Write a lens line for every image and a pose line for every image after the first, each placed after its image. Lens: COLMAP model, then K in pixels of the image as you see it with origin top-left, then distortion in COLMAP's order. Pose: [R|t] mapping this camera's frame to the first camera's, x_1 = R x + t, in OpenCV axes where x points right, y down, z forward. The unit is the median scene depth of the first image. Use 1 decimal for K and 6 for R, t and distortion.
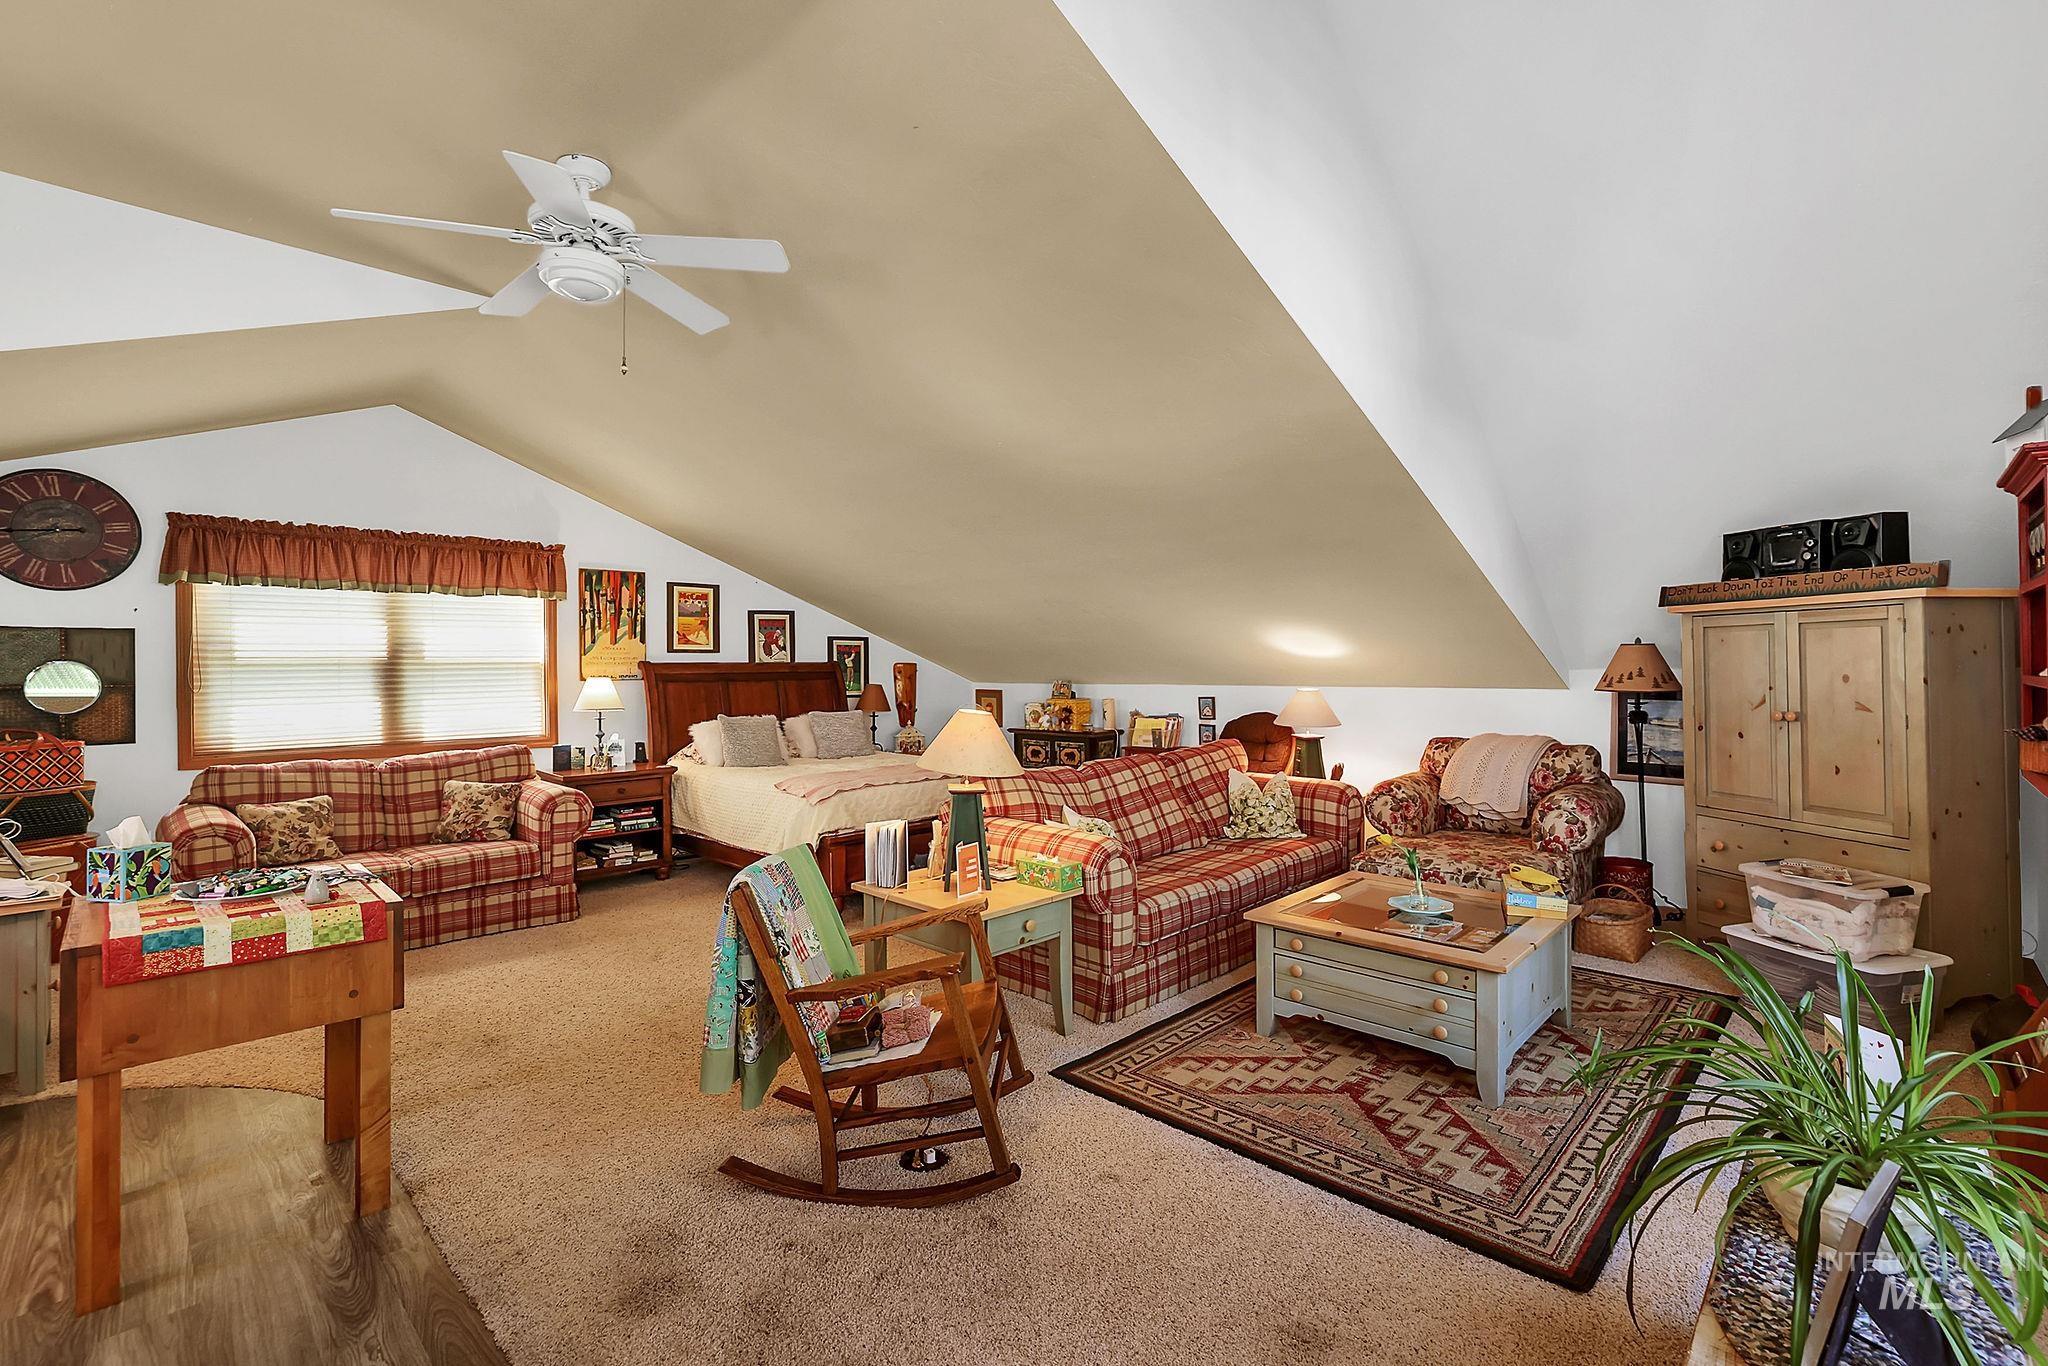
lens RADIAL K [[925.2, 0, 1025.3], [0, 925.2, 665.5], [0, 0, 1]] dist [-0.013625, -0.000019]
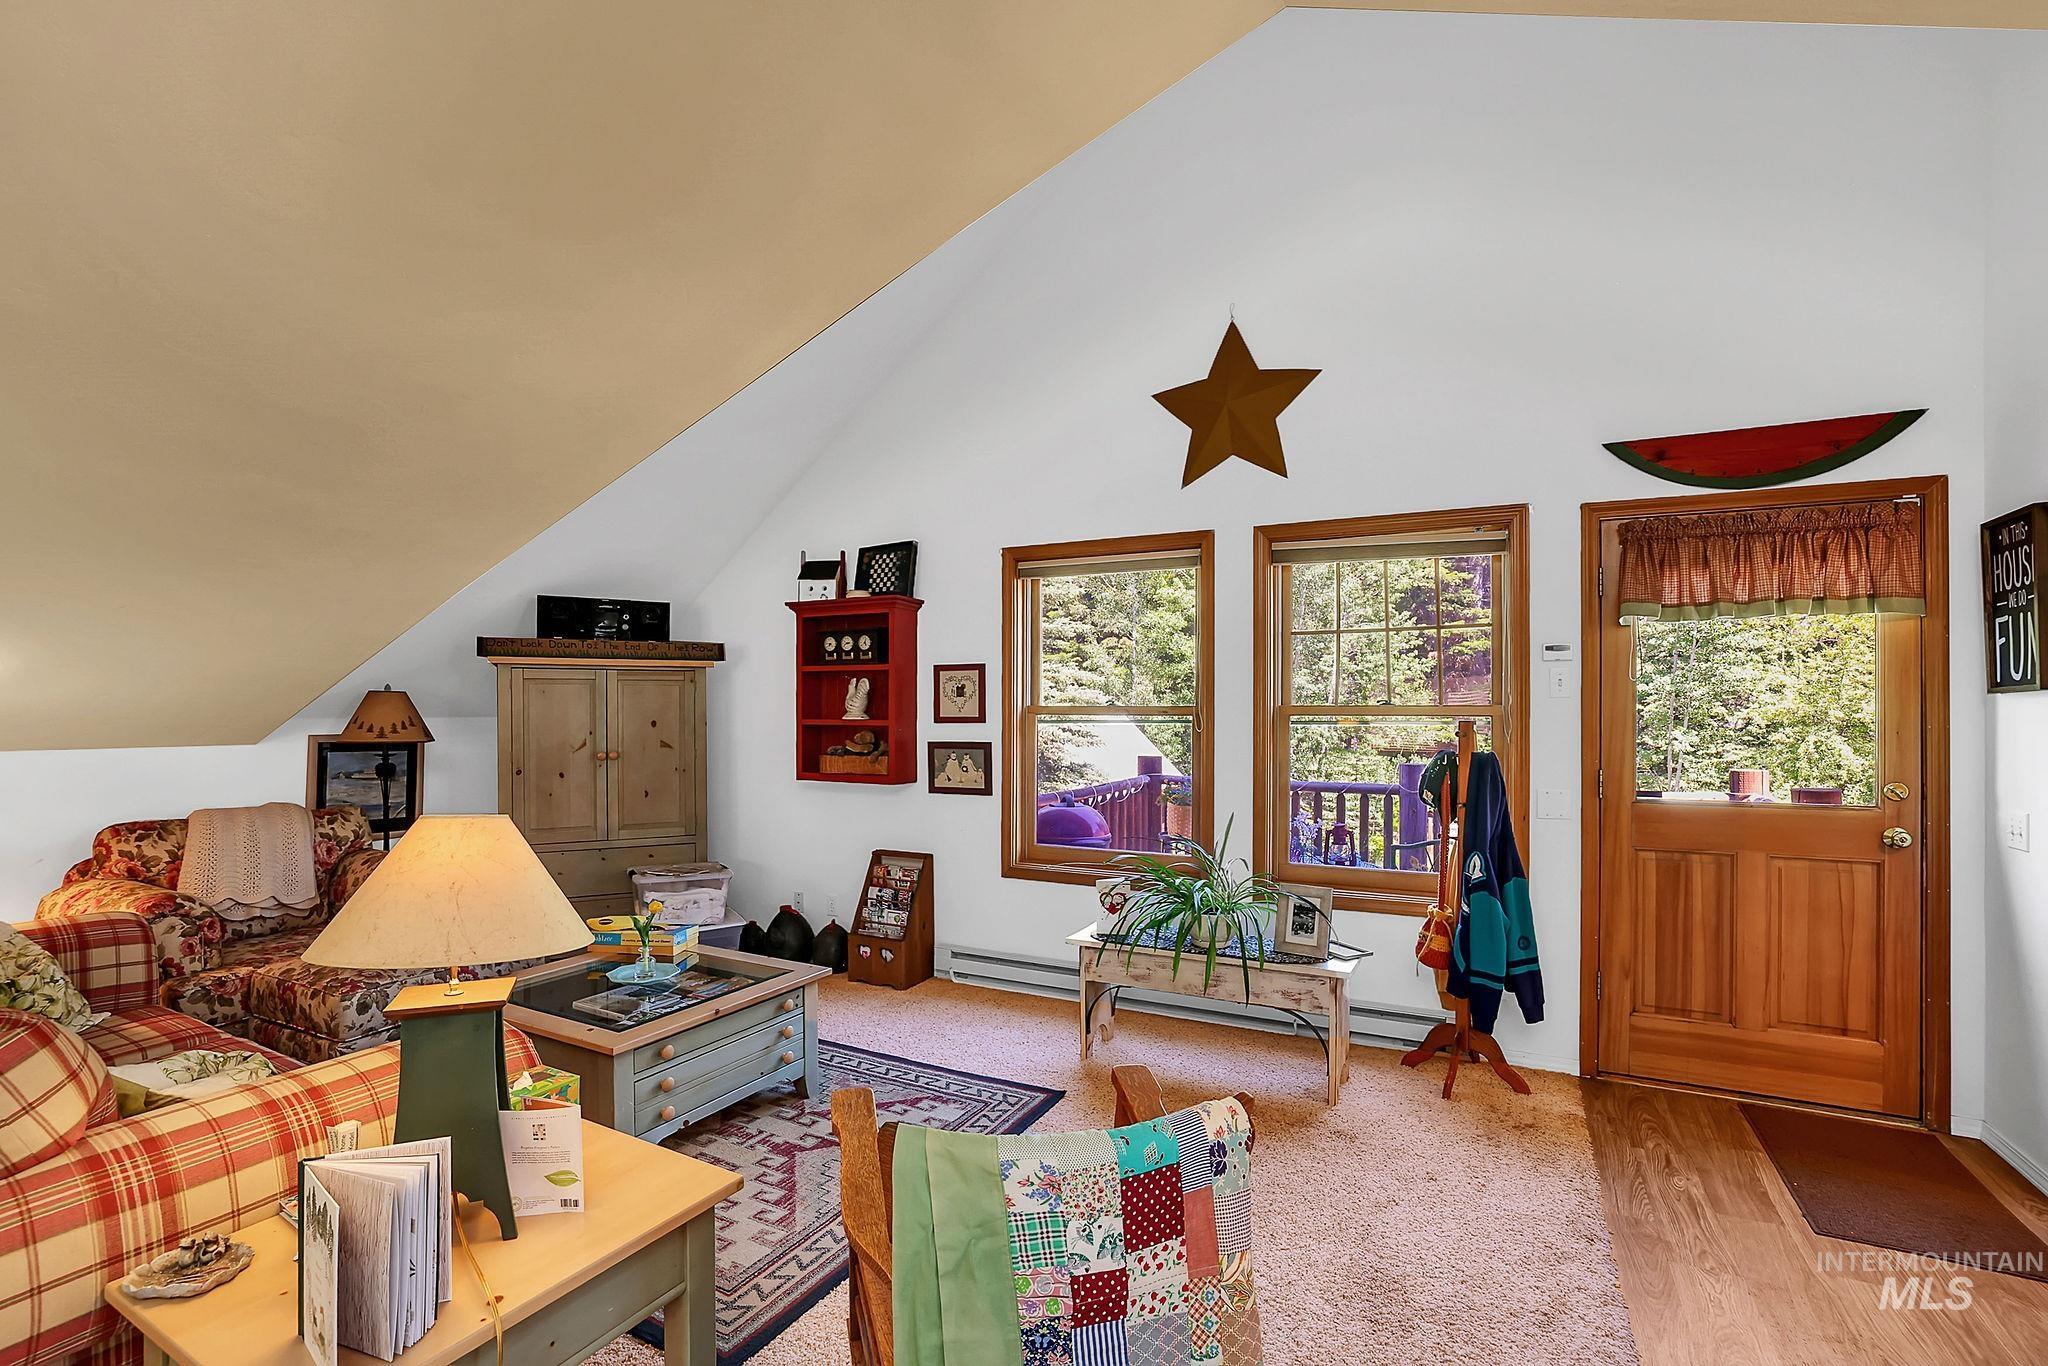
lens RADIAL K [[925.2, 0, 1024.0], [0, 925.2, 704.1], [0, 0, 1]] dist [-0.013625, -0.000019]
pose [[-0.273071, 0.012673, 0.961910, -0.506669], [0.002634, 0.999919, -0.012426, 0.003561], [-0.961990, -0.000859, -0.273082, 0.797013]]
